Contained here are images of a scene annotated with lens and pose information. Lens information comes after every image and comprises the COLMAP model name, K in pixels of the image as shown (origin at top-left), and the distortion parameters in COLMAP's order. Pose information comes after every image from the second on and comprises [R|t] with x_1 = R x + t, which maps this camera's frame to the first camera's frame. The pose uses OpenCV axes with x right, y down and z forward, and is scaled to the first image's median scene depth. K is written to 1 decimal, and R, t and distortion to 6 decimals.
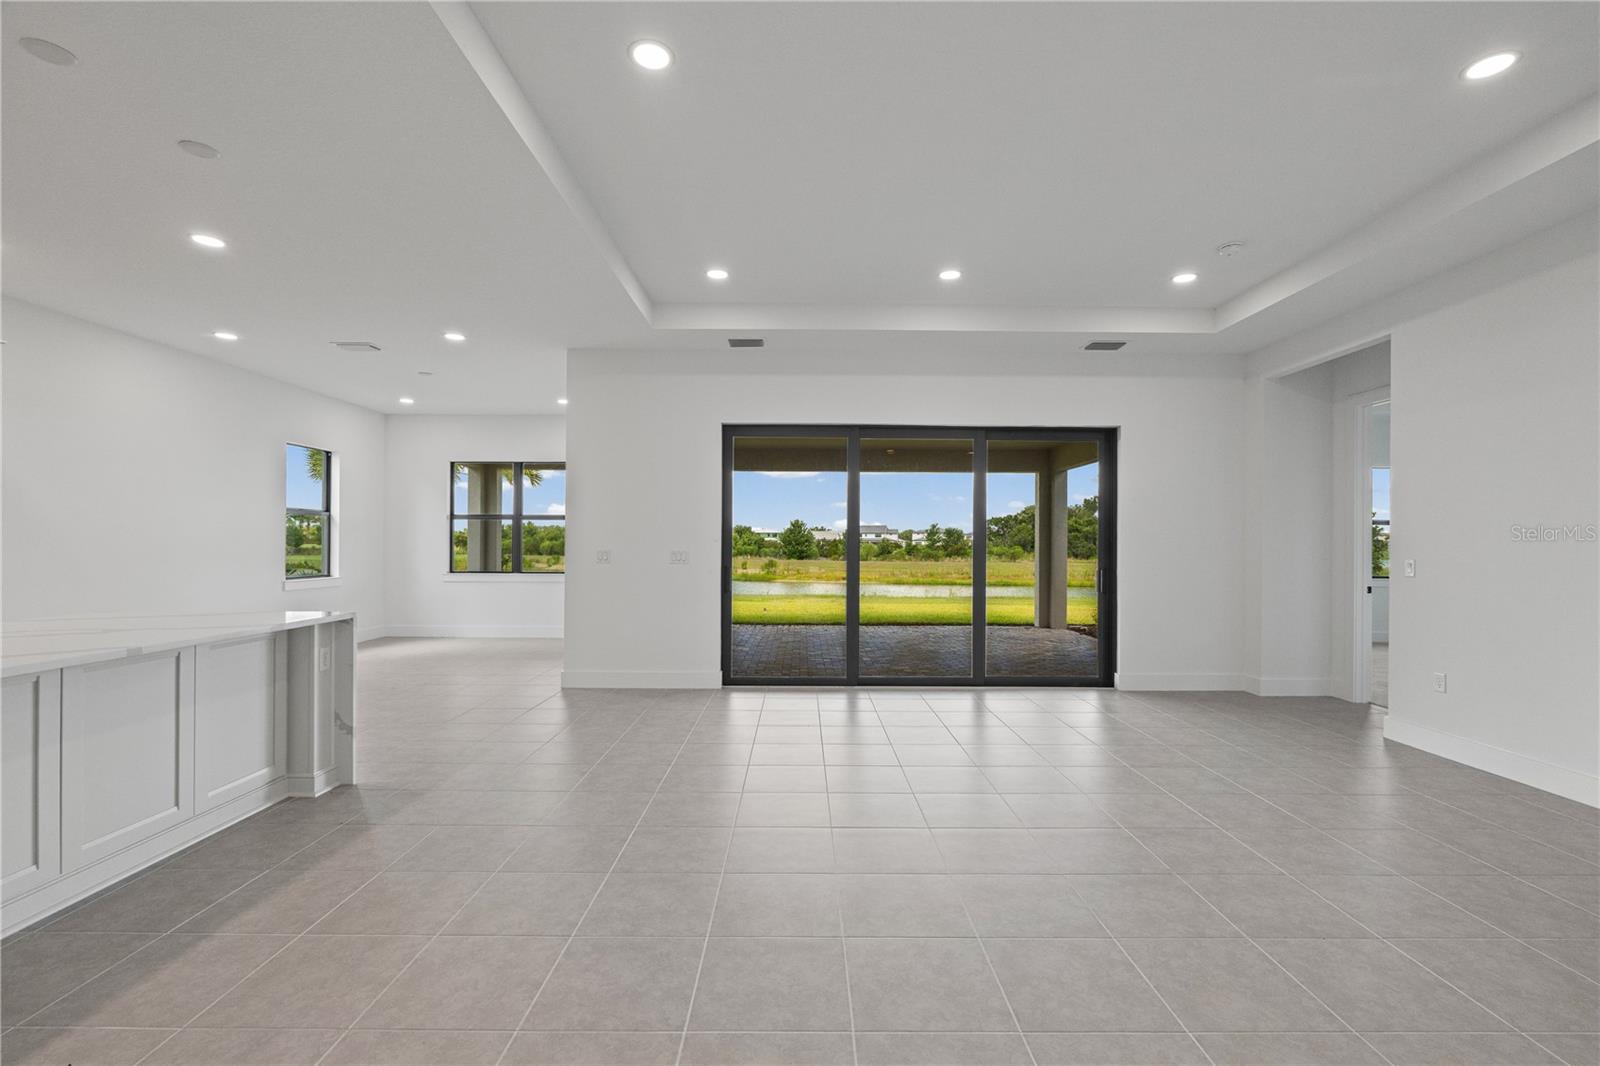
lens RADIAL K [[700.0, 0, 794.5], [0, 700.0, 535.2], [0, 0, 1]] dist [-0.008188, 0.000131]
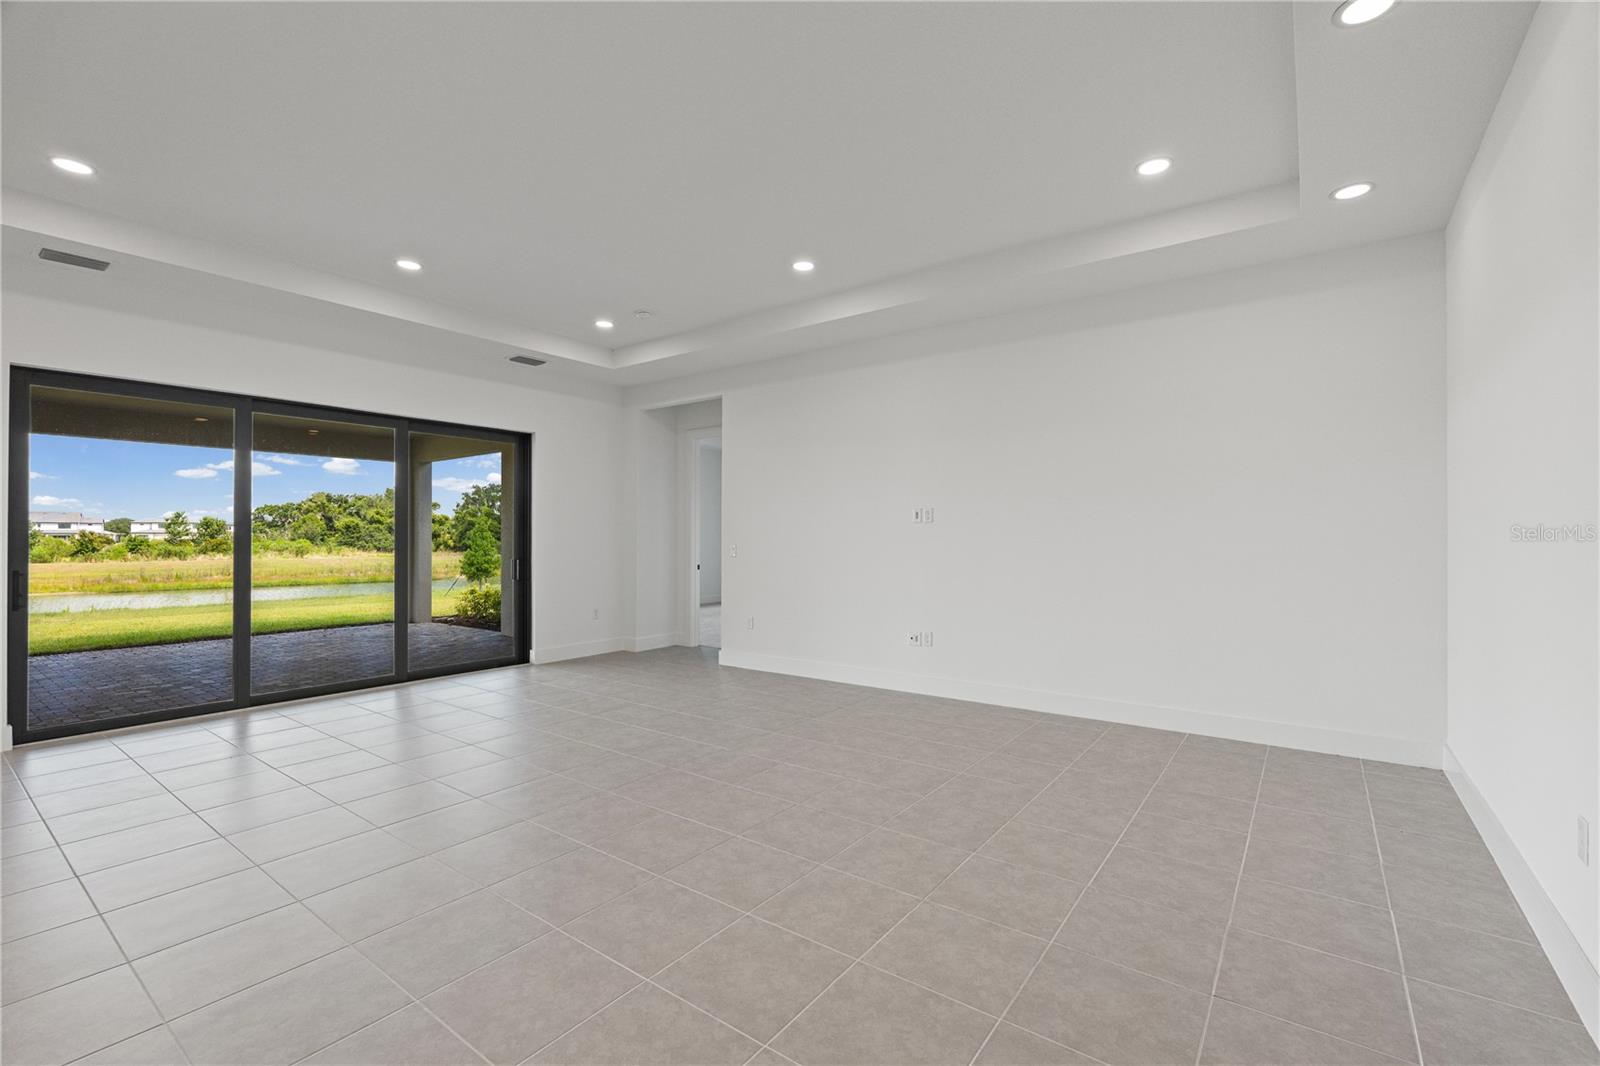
lens RADIAL K [[700.0, 0, 800.4], [0, 700.0, 540.3], [0, 0, 1]] dist [-0.008188, 0.000131]
pose [[0.594467, -0.010284, 0.804054, -0.196006], [-0.004760, 0.999856, 0.016308, -0.002001], [-0.804106, -0.013522, 0.594333, -0.025991]]
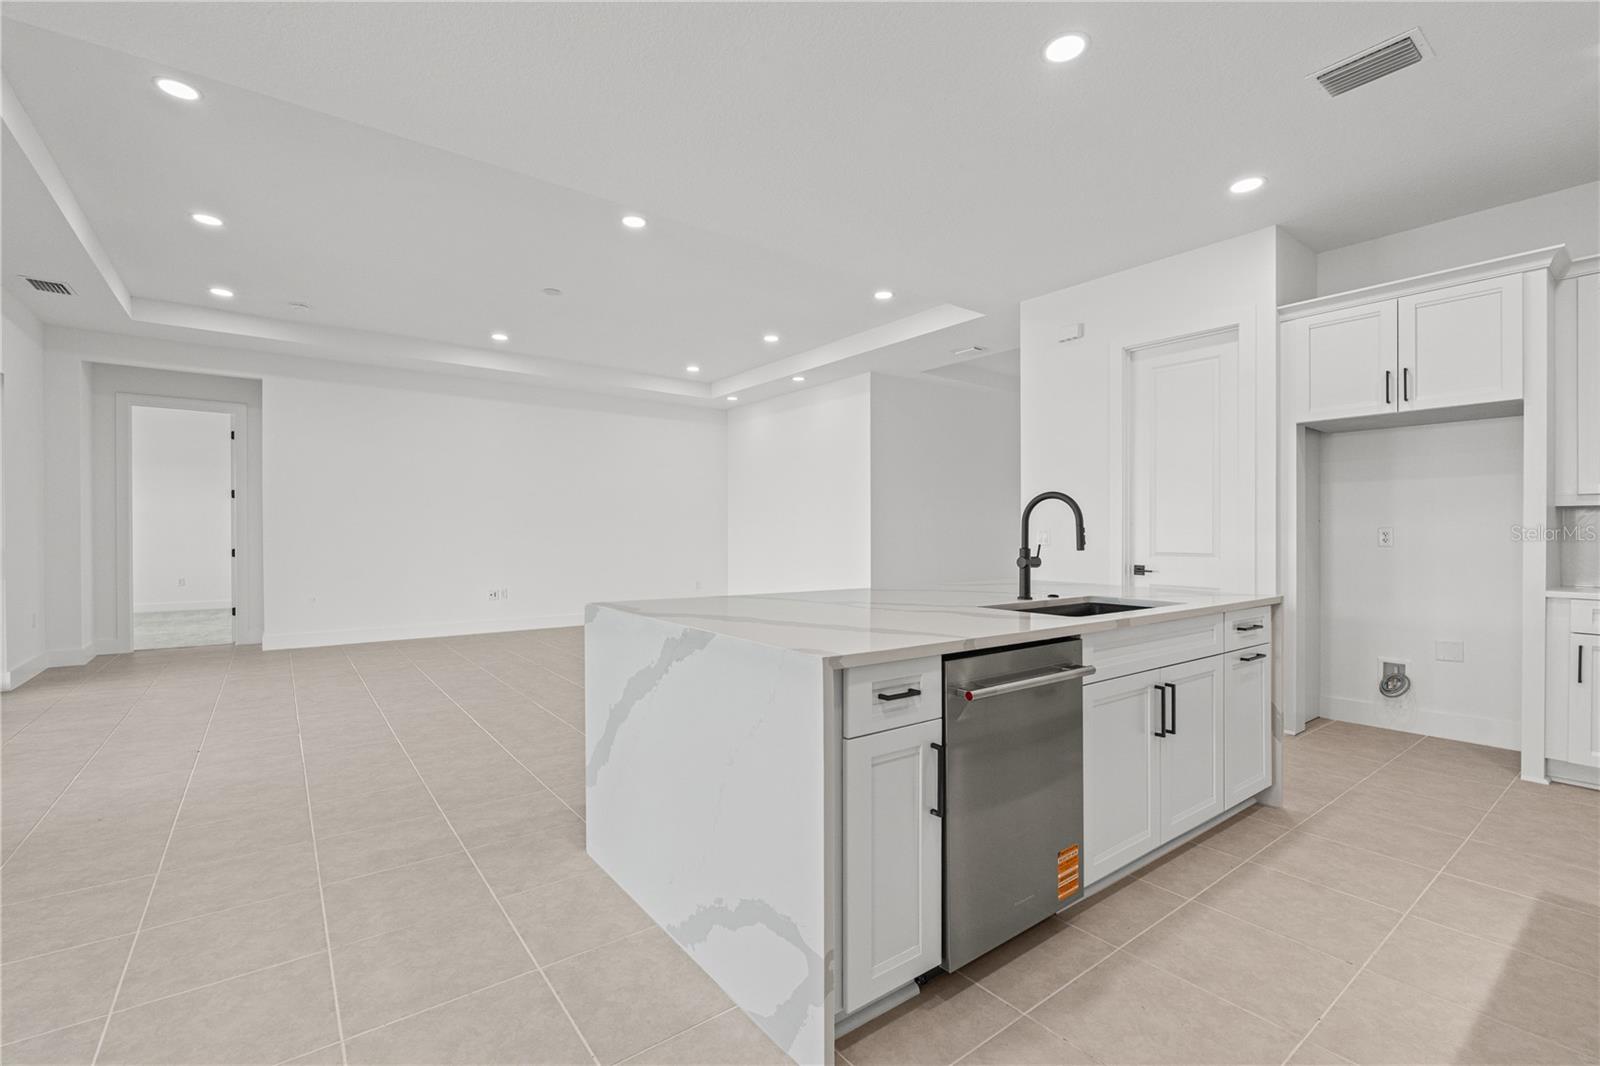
lens RADIAL K [[700.0, 0, 802.7], [0, 700.0, 537.0], [0, 0, 1]] dist [-0.008188, 0.000131]
pose [[-0.605452, -0.006934, 0.795852, -0.774471], [-0.014016, 0.999900, -0.001951, 0.026348], [-0.795759, -0.012335, -0.605488, 0.740898]]
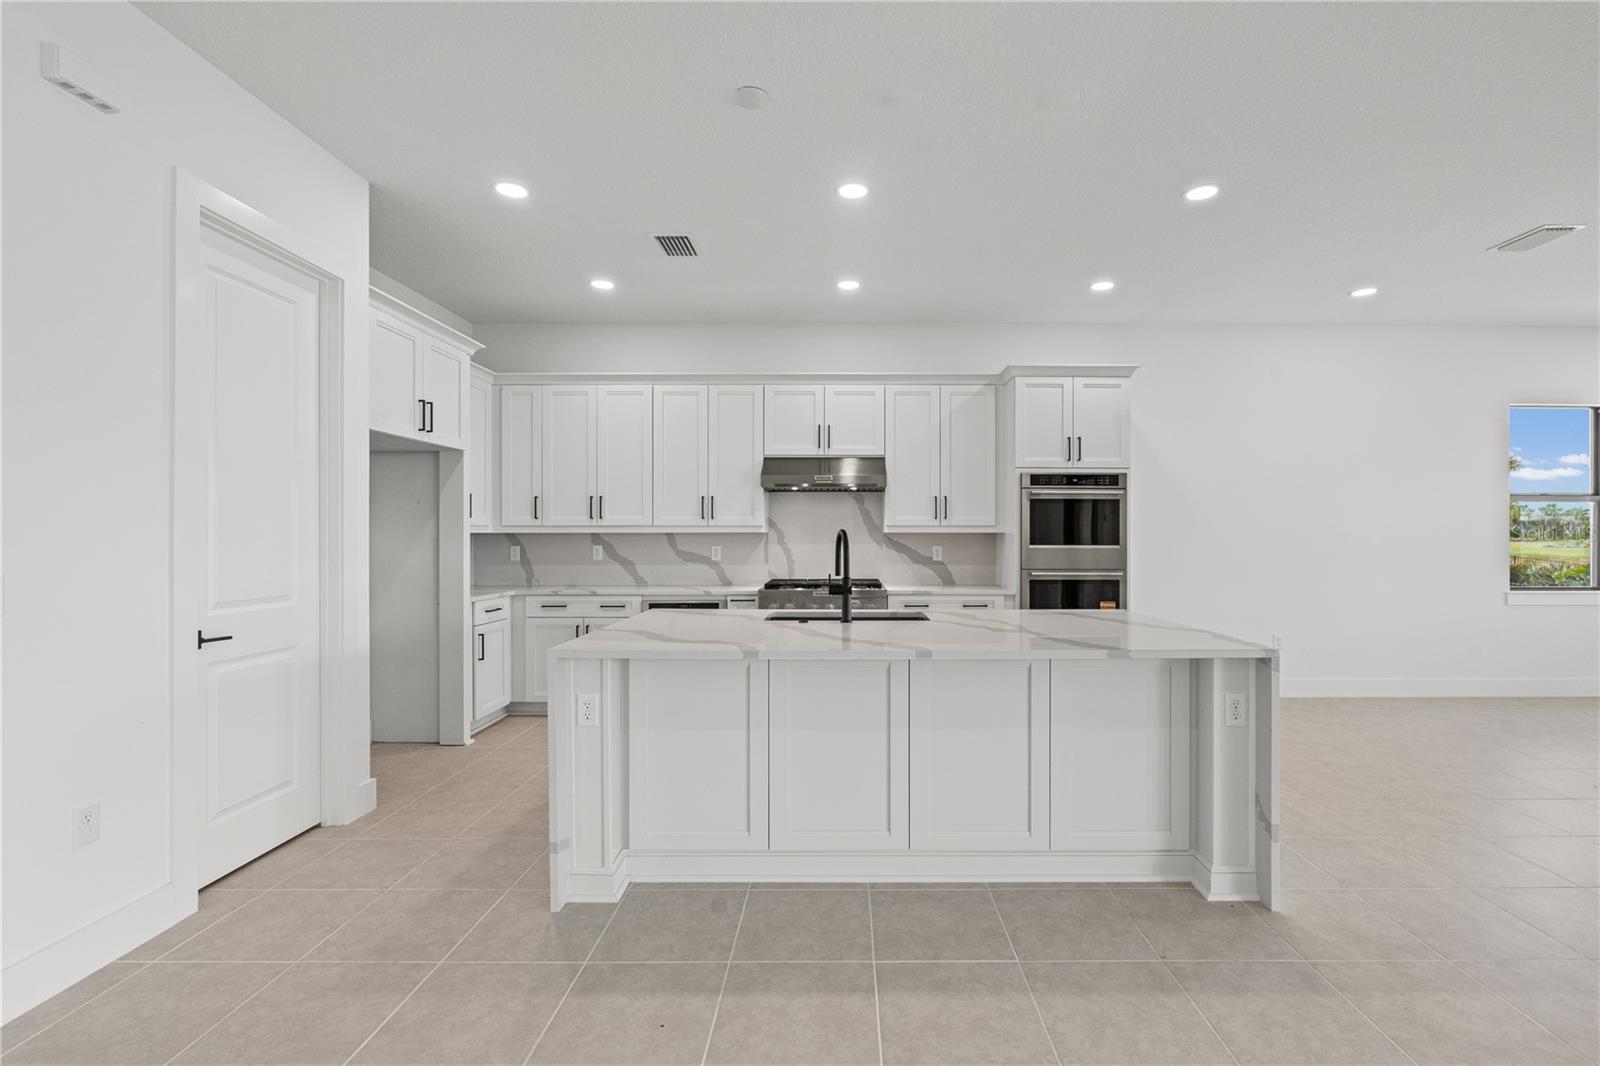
lens RADIAL K [[700.0, 0, 861.4], [0, 700.0, 540.3], [0, 0, 1]] dist [-0.008188, 0.000131]
pose [[0.013810, 0.006276, -0.999885, 0.012176], [0.009827, 0.999931, 0.006413, -0.000819], [0.999856, -0.009915, 0.013748, 0.362645]]
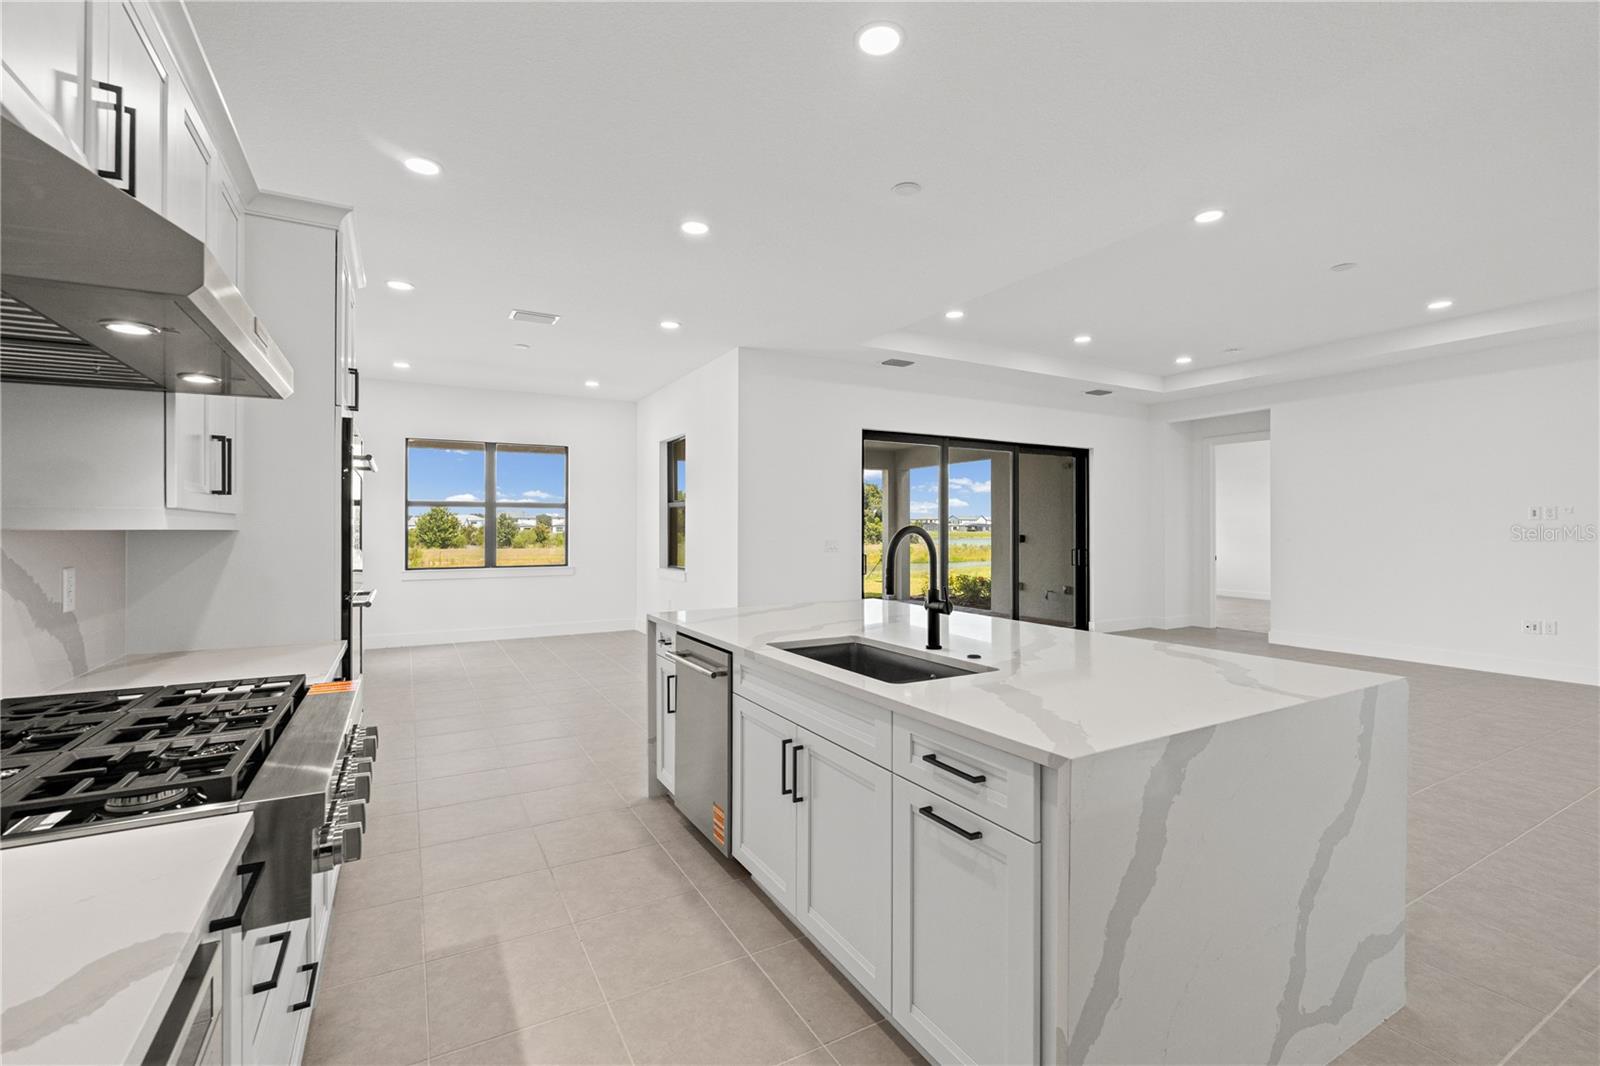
lens RADIAL K [[700.0, 0, 796.2], [0, 700.0, 523.5], [0, 0, 1]] dist [-0.008188, 0.000131]
pose [[0.874609, -0.001758, 0.484826, -0.760653], [-0.000186, 0.999992, 0.003960, -0.008684], [-0.484829, -0.003554, 0.874602, 0.048551]]
